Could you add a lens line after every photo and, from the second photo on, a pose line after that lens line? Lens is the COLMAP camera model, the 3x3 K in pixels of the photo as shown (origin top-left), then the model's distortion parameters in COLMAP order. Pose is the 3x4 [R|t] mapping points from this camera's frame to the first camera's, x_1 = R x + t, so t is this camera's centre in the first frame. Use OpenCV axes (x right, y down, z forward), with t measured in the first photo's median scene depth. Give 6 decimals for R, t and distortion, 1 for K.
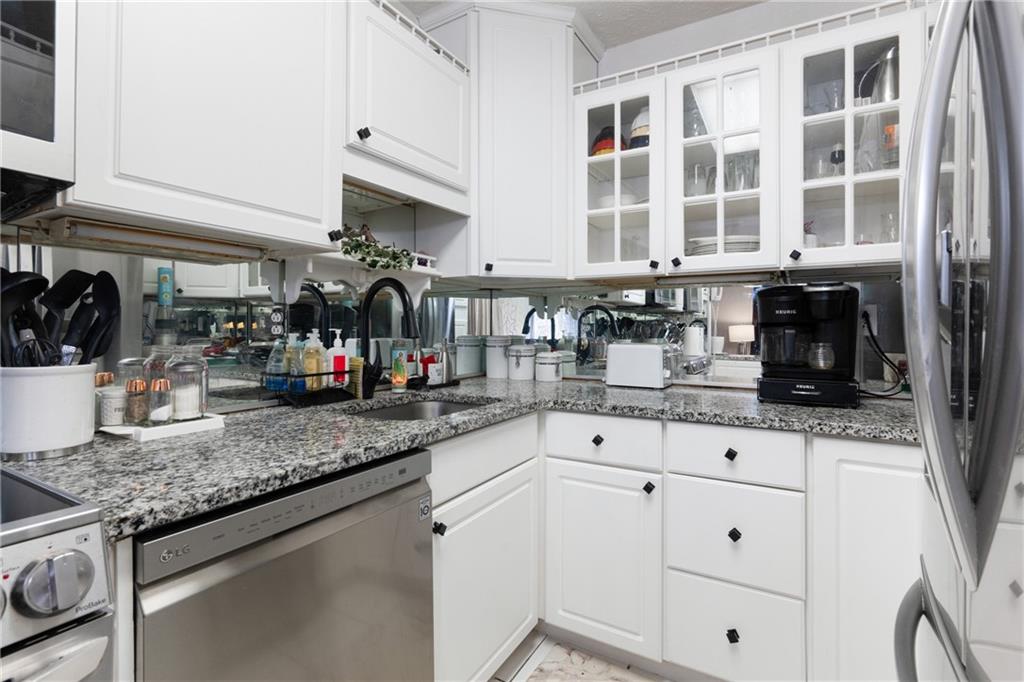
lens RADIAL K [[488.6, 0, 511.5], [0, 488.6, 333.1], [0, 0, 1]] dist [0.002545, -0.000125]
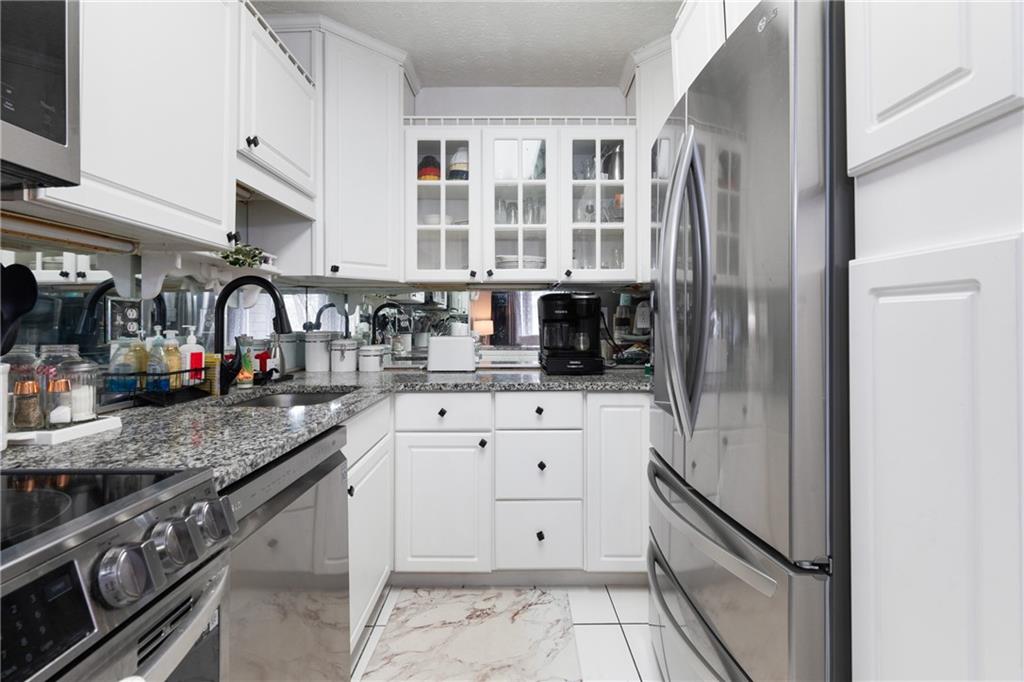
lens RADIAL K [[488.6, 0, 511.1], [0, 488.6, 335.3], [0, 0, 1]] dist [0.002545, -0.000125]
pose [[0.863660, -0.016345, 0.503810, -0.308680], [0.009443, 0.999823, 0.016251, 0.001303], [-0.503987, -0.009278, 0.863662, -0.179851]]
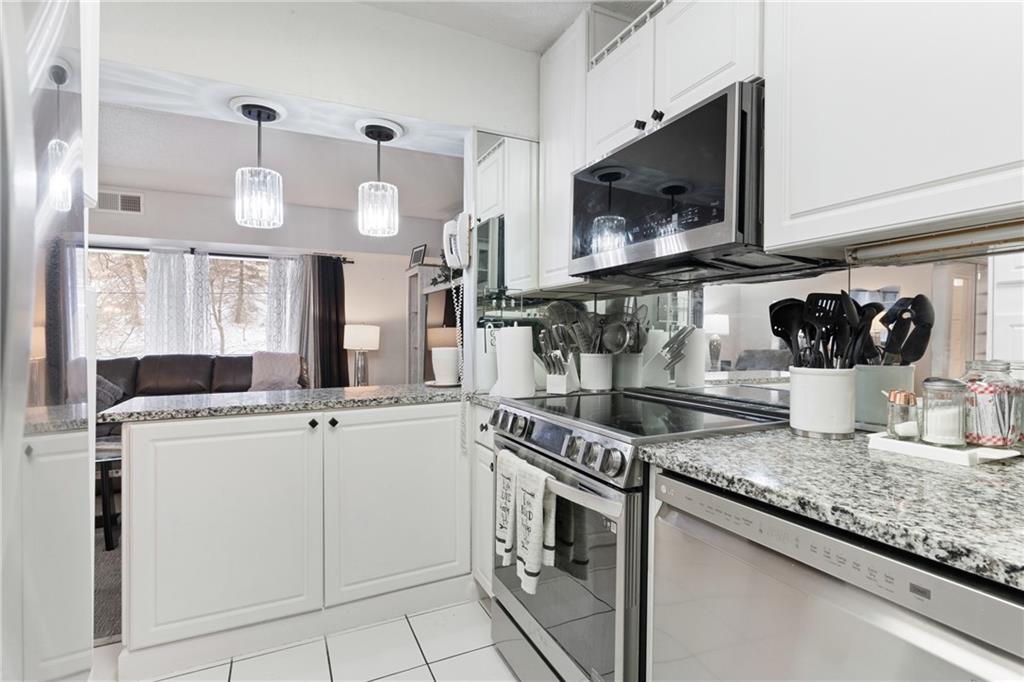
lens RADIAL K [[488.6, 0, 507.1], [0, 488.6, 330.5], [0, 0, 1]] dist [0.002545, -0.000125]
pose [[-0.562897, -0.012201, -0.826437, 0.358004], [-0.009899, 0.999919, -0.008020, -0.008408], [0.826468, 0.003666, -0.562972, 0.629659]]
